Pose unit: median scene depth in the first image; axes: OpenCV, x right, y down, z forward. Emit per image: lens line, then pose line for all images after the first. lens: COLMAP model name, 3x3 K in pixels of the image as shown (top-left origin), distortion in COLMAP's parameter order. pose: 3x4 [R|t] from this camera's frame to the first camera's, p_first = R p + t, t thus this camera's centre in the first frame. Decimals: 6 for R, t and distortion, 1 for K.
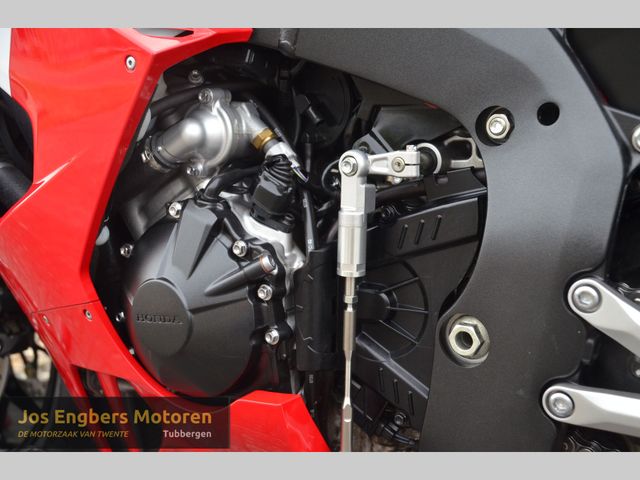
lens RADIAL K [[856.6, 0, 327.5], [0, 856.6, 242.4], [0, 0, 1]] dist [0.115157, 0.030599]
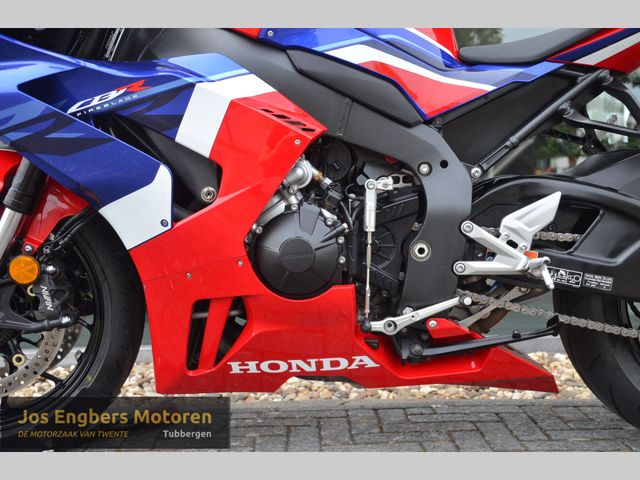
lens RADIAL K [[856.6, 0, 327.5], [0, 856.6, 242.4], [0, 0, 1]] dist [0.115157, 0.030599]
pose [[0.821339, -0.042003, 0.568892, -1.409245], [0.096501, 0.993142, -0.065997, 0.212095], [-0.562219, 0.109104, 0.819760, -0.873685]]
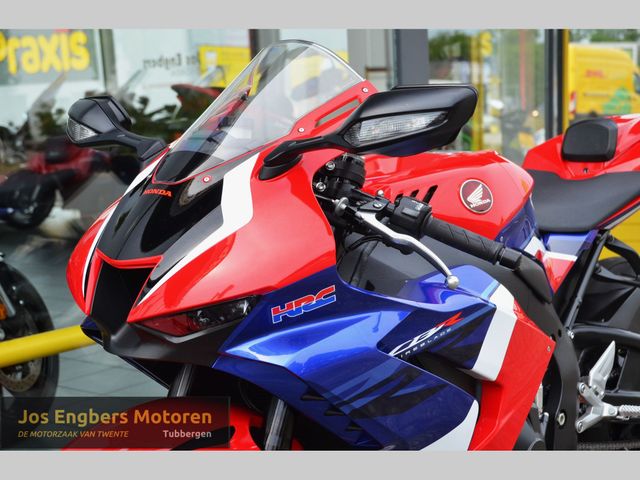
lens RADIAL K [[1016.1, 0, 320.0], [0, 1016.1, 240.0], [0, 0, 1]] dist [0.142214, 0.047445]
pose [[0.134948, -0.125199, 0.982911, -2.856152], [0.179231, 0.978706, 0.100056, -0.839490], [-0.974508, 0.162666, 0.154514, 1.057294]]
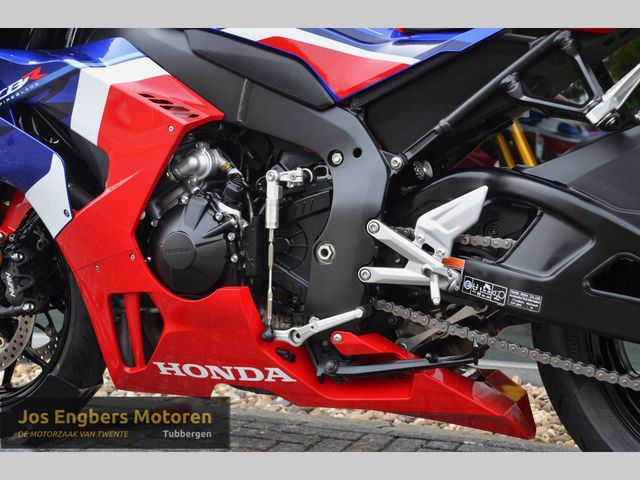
lens RADIAL K [[953.2, 0, 321.0], [0, 953.2, 255.6], [0, 0, 1]] dist [0.171190, 0.073695]
pose [[0.988301, -0.005706, 0.152407, -0.210592], [0.019209, 0.995999, -0.087270, 0.310729], [-0.151300, 0.089177, 0.984457, -1.329123]]
